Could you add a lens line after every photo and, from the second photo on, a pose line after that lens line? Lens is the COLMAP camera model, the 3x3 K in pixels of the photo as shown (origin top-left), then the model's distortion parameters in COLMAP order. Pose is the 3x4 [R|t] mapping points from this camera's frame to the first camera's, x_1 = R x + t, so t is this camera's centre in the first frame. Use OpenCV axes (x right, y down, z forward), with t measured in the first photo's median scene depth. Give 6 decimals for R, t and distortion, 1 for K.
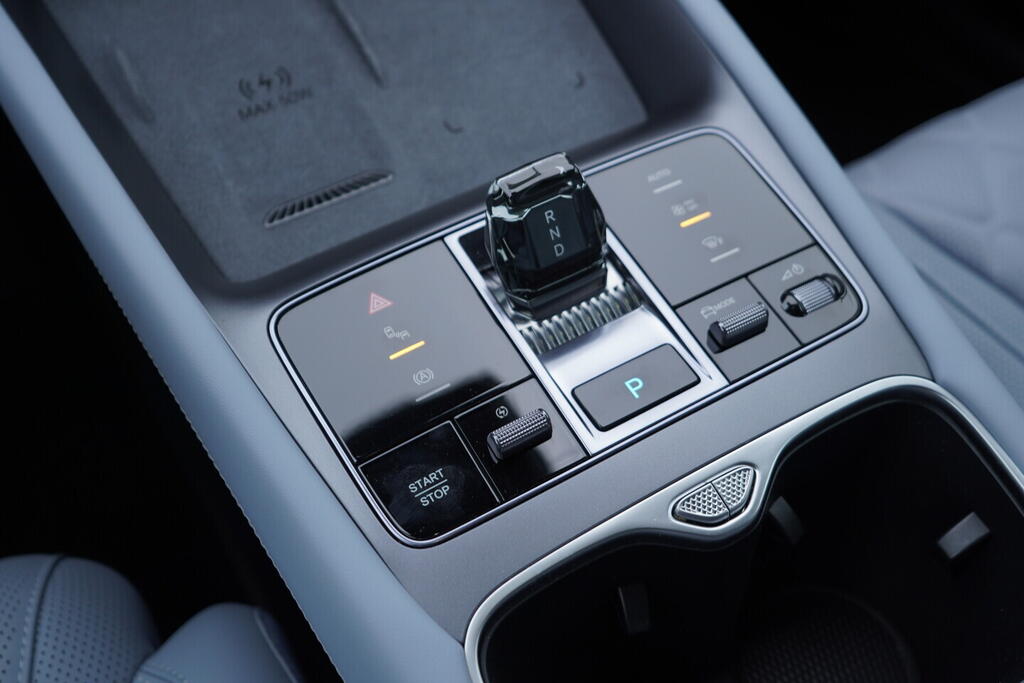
lens RADIAL K [[1037.8, 0, 513.1], [0, 1037.8, 340.1], [0, 0, 1]] dist [0.001555, 0.000000]
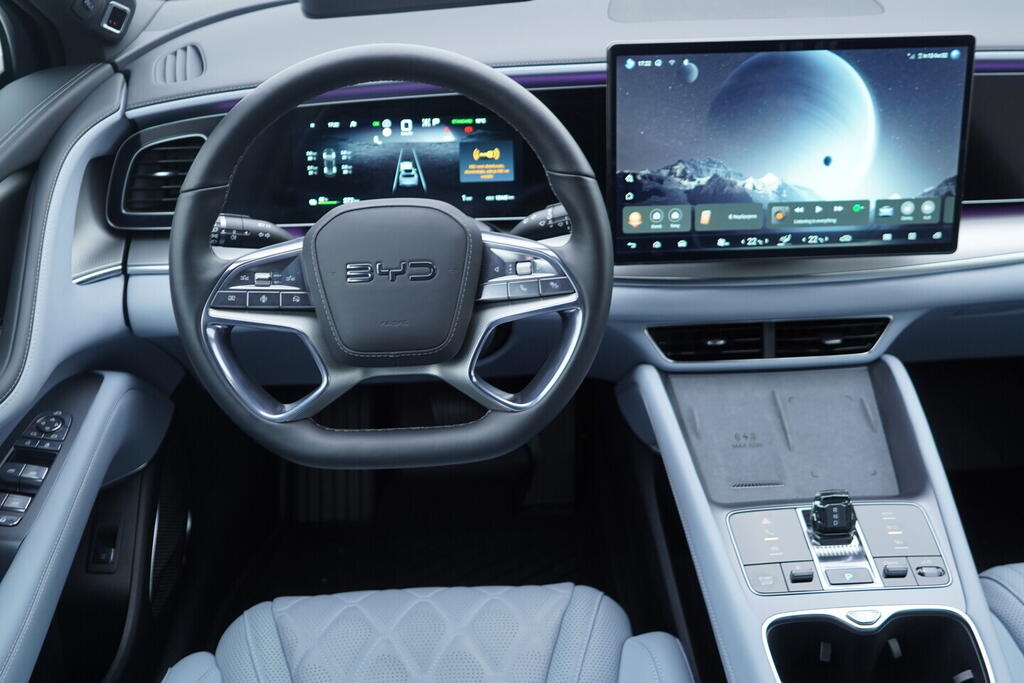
lens RADIAL K [[1037.8, 0, 513.4], [0, 1037.8, 339.0], [0, 0, 1]] dist [0.001555, 0.000000]
pose [[0.885568, 0.238948, -0.398338, 0.232846], [-0.355130, 0.901042, -0.249009, 0.404756], [0.299419, 0.361976, 0.882792, -1.637657]]
